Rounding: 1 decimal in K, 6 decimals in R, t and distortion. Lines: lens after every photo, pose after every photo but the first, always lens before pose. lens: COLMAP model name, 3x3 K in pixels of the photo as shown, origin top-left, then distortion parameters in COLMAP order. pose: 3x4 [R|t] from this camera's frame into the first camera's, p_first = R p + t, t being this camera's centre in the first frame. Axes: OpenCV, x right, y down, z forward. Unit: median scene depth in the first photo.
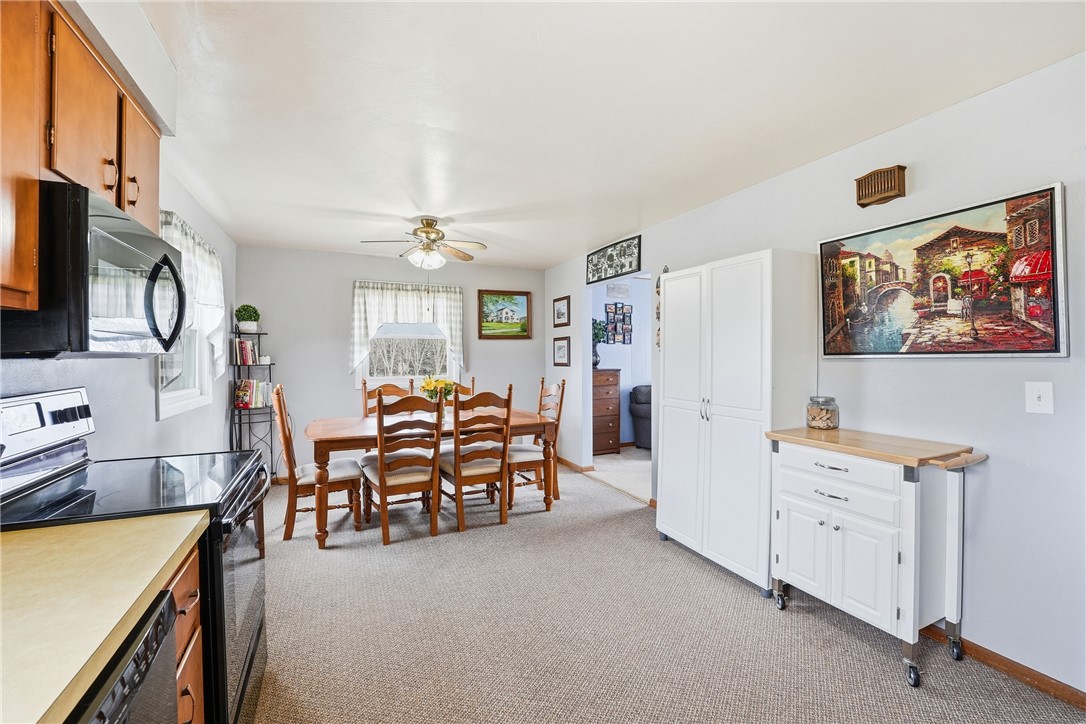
lens RADIAL K [[447.3, 0, 543.0], [0, 447.3, 362.0], [0, 0, 1]] dist [-0.002518, -0.000358]
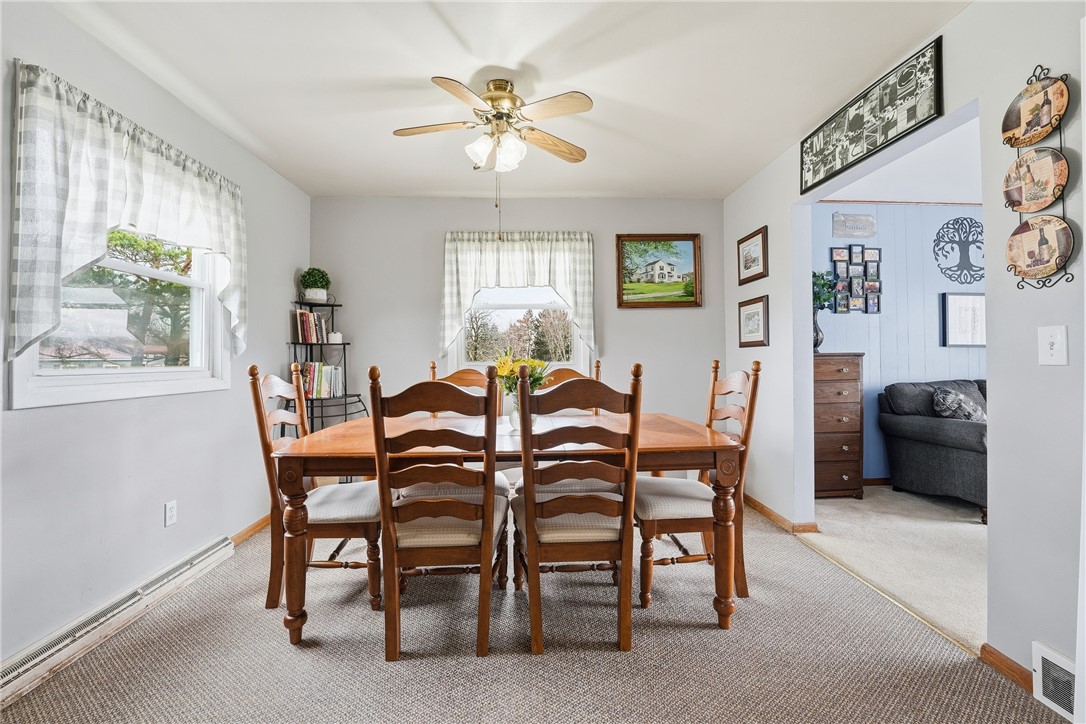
lens RADIAL K [[449.4, 0, 544.6], [0, 449.4, 356.6], [0, 0, 1]] dist [-0.022428, 0.000017]
pose [[0.923082, -0.004912, -0.384573, 0.016153], [-0.000785, 0.999892, -0.014654, 0.036767], [0.384604, 0.013829, 0.922978, 0.387540]]
